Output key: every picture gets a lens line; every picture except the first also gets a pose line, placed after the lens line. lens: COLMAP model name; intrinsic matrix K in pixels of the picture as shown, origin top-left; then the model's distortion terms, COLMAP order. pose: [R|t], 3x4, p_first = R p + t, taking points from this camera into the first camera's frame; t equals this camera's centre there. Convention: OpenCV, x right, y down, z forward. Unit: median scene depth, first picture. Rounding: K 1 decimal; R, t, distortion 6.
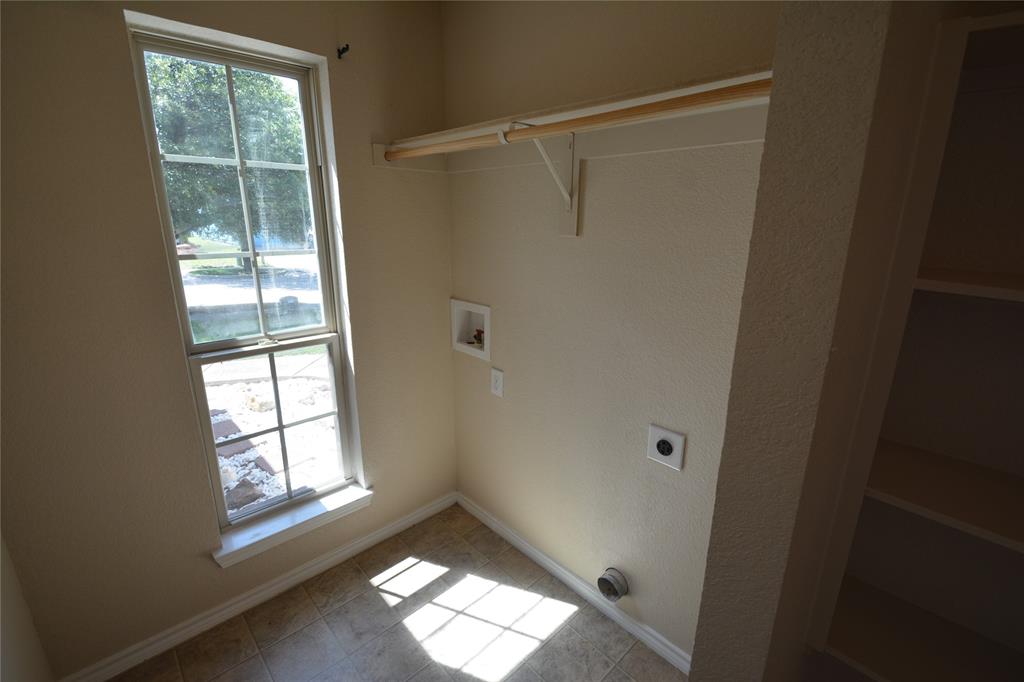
lens RADIAL K [[452.2, 0, 515.6], [0, 452.2, 343.2], [0, 0, 1]] dist [-0.001940, -0.004566]
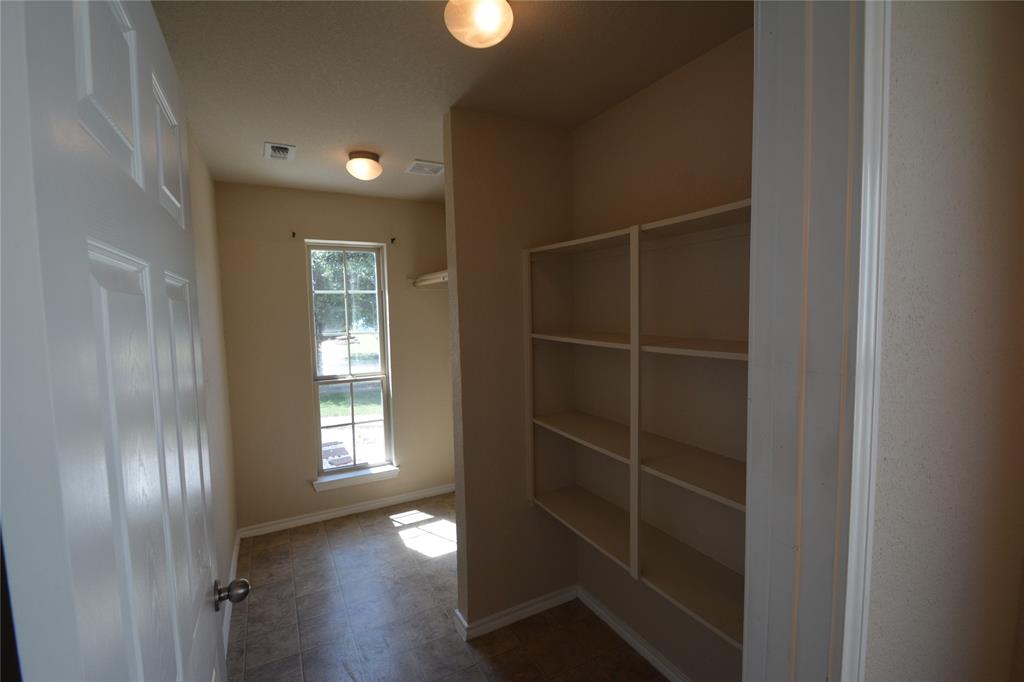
lens RADIAL K [[452.2, 0, 510.0], [0, 452.2, 339.4], [0, 0, 1]] dist [-0.001940, -0.004566]
pose [[0.962266, -0.016005, -0.271639, 0.652432], [-0.038313, 0.980355, -0.193484, 0.187077], [0.269400, 0.196590, 0.942749, -0.698683]]
